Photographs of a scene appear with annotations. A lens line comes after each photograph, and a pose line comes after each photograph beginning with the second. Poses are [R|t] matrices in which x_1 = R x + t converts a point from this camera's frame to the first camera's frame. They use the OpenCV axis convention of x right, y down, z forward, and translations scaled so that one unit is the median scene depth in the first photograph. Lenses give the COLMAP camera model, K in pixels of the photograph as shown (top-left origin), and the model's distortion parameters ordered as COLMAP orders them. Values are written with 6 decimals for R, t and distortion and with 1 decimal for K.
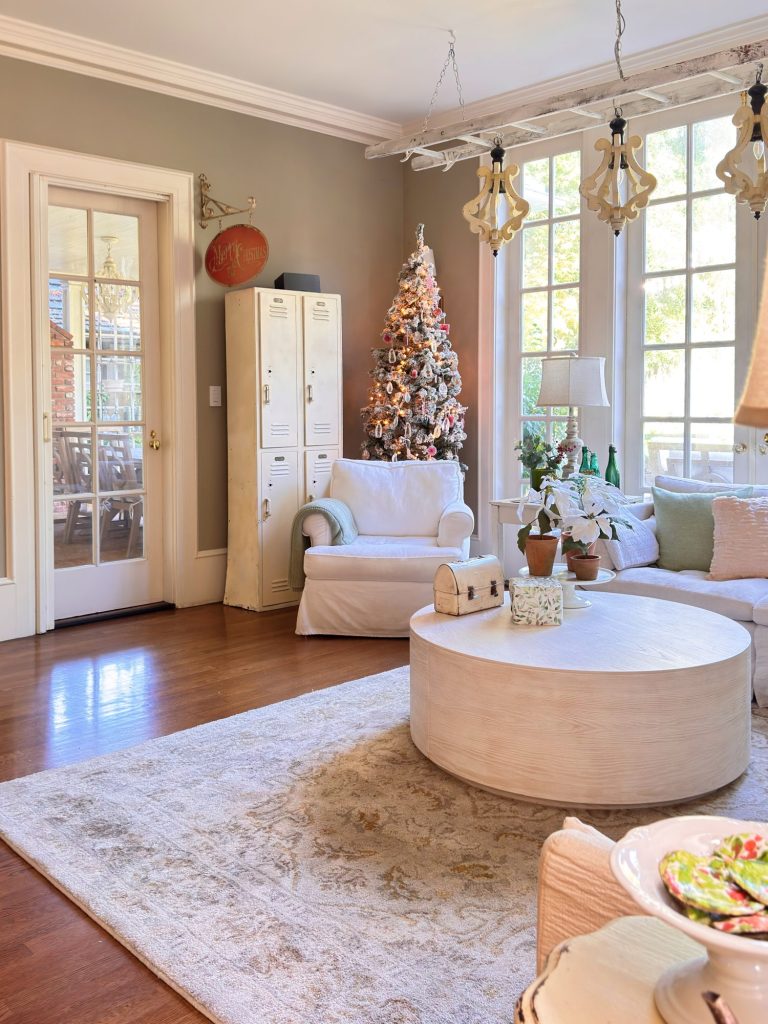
lens RADIAL K [[872.0, 0, 378.7], [0, 872.0, 504.3], [0, 0, 1]] dist [-0.000999, -0.043380]
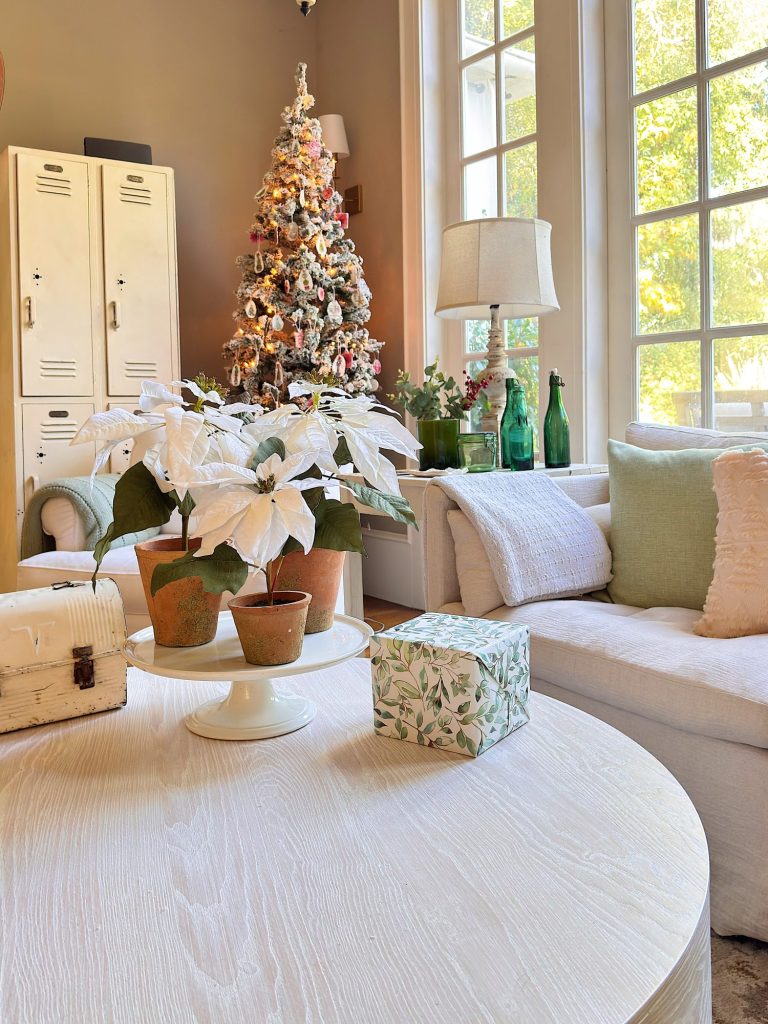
lens RADIAL K [[872.0, 0, 384.7], [0, 872.0, 506.4], [0, 0, 1]] dist [-0.000999, -0.043380]
pose [[0.995747, -0.000597, -0.092127, 0.173405], [0.000776, 0.999998, 0.001906, 0.013682], [0.092126, -0.001970, 0.995745, 0.356802]]
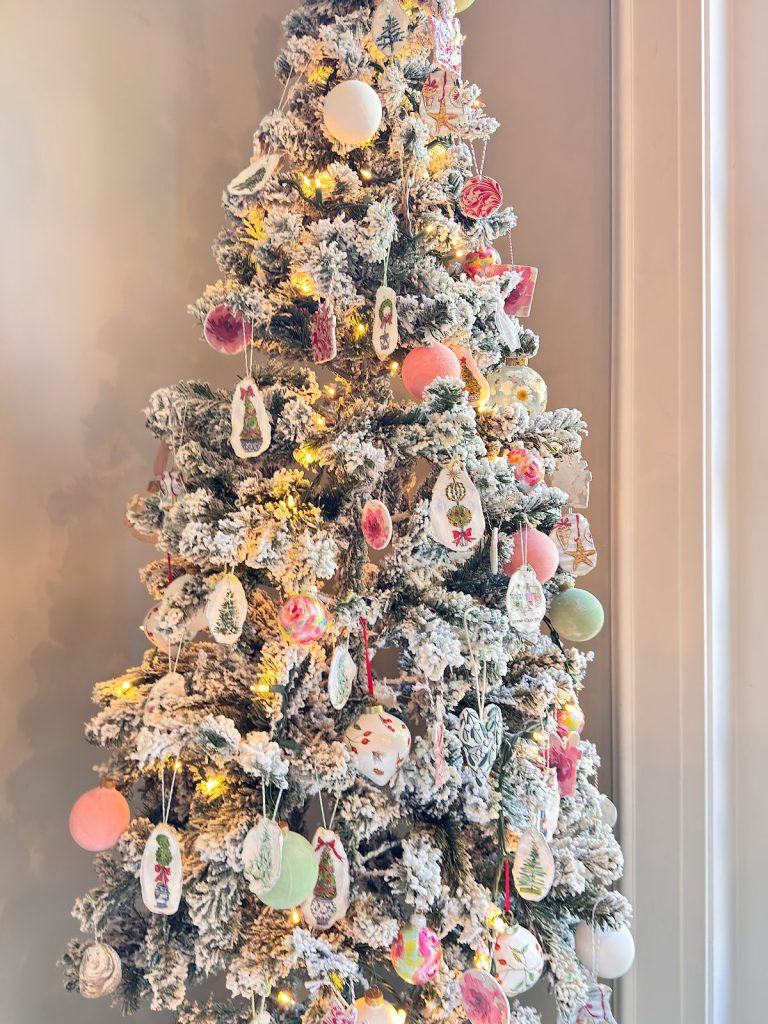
lens RADIAL K [[872.0, 0, 385.1], [0, 872.0, 510.4], [0, 0, 1]] dist [-0.000999, -0.043380]
pose [[0.993812, 0.001459, 0.111067, 0.024042], [0.007668, 0.996627, -0.081708, -0.138081], [-0.110812, 0.082054, 0.990448, 0.830664]]
